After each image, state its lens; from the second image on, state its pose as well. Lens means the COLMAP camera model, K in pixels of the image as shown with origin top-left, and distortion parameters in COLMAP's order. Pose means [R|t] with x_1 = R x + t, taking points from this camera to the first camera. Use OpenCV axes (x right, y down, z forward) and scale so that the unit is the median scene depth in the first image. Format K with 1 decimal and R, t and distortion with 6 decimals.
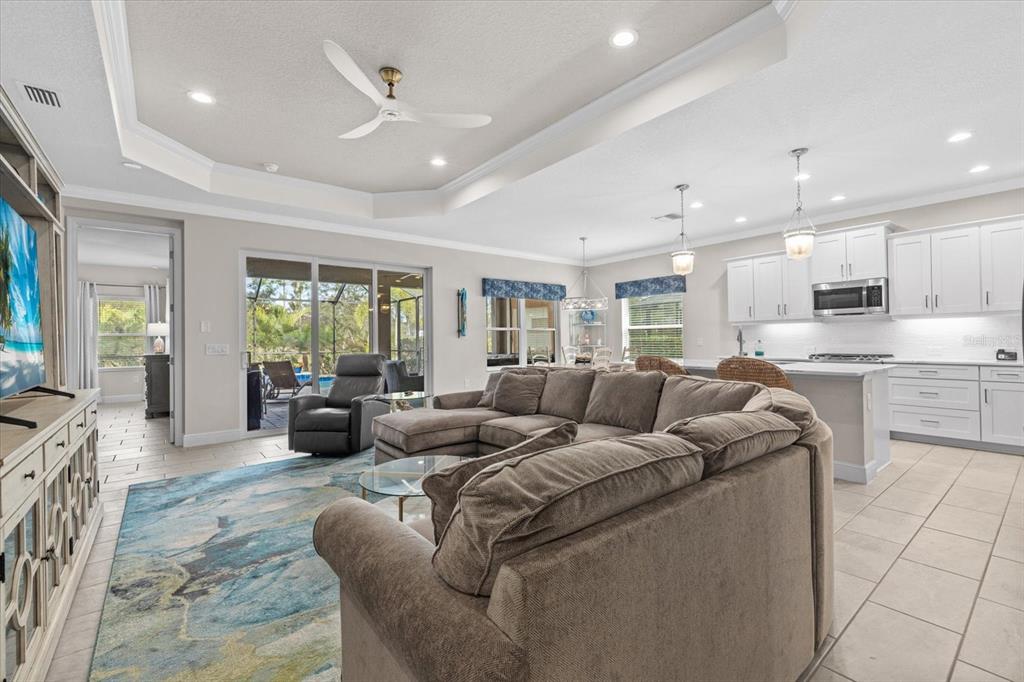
lens RADIAL K [[438.5, 0, 512.2], [0, 438.5, 336.9], [0, 0, 1]] dist [0.003401, 0.001932]
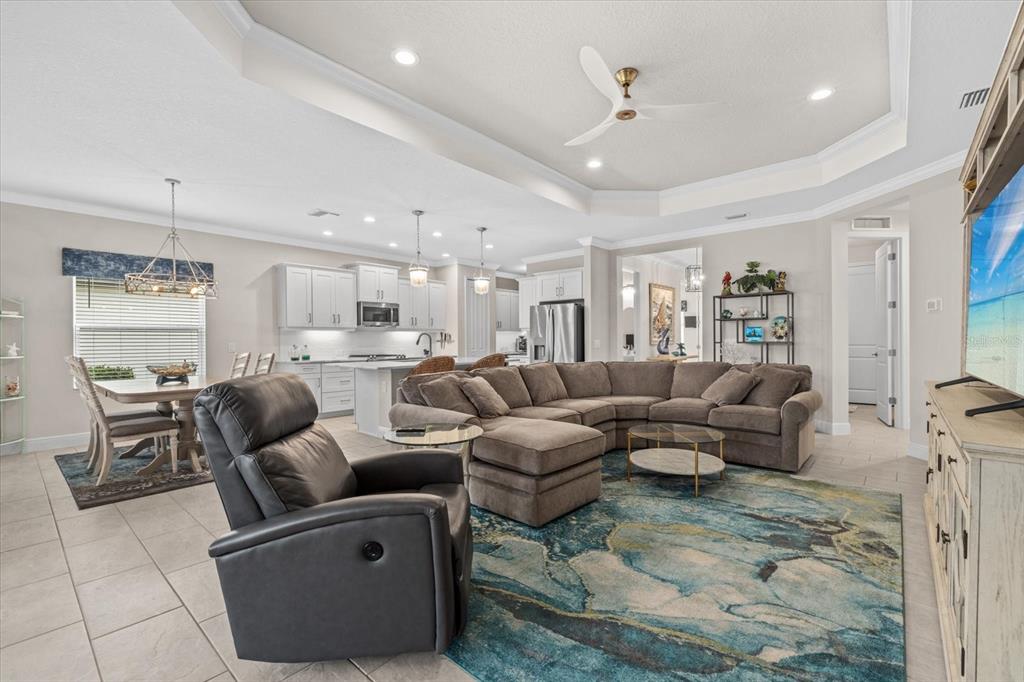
lens RADIAL K [[438.5, 0, 522.4], [0, 438.5, 338.1], [0, 0, 1]] dist [0.003401, 0.001932]
pose [[-0.191119, 0.020998, 0.981342, -1.307314], [0.003494, 0.999779, -0.020712, 0.032389], [-0.981561, -0.000530, -0.191150, 1.533384]]
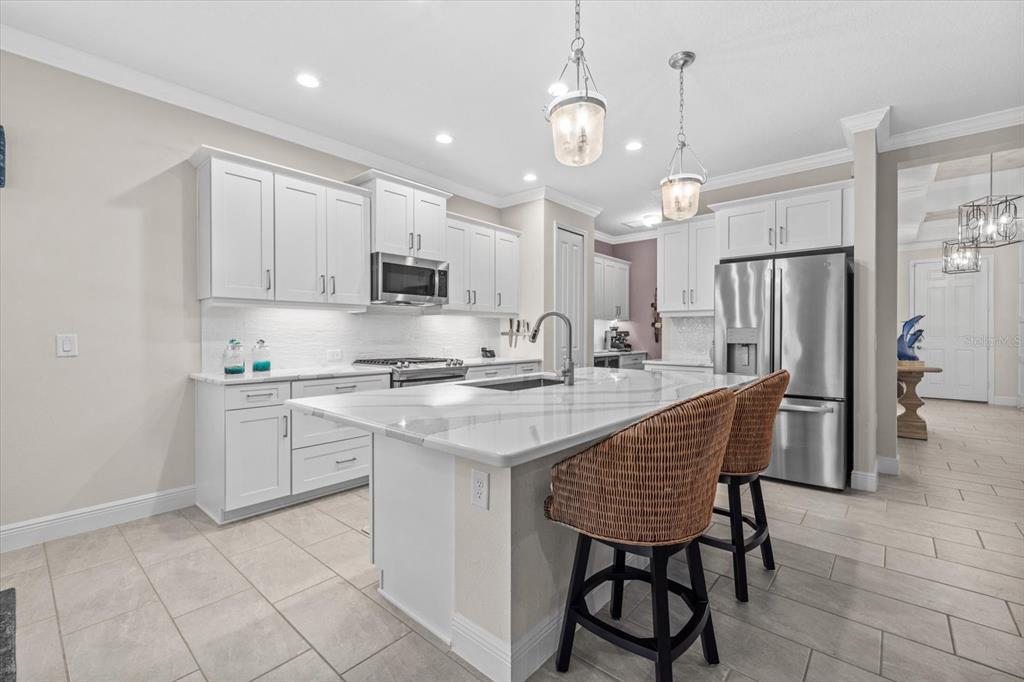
lens RADIAL K [[438.5, 0, 527.2], [0, 438.5, 330.9], [0, 0, 1]] dist [0.003401, 0.001932]
pose [[-0.202660, 0.022038, 0.979001, 0.036978], [-0.003450, 0.999724, -0.023219, 0.017804], [-0.979243, -0.008084, -0.202528, 1.799969]]
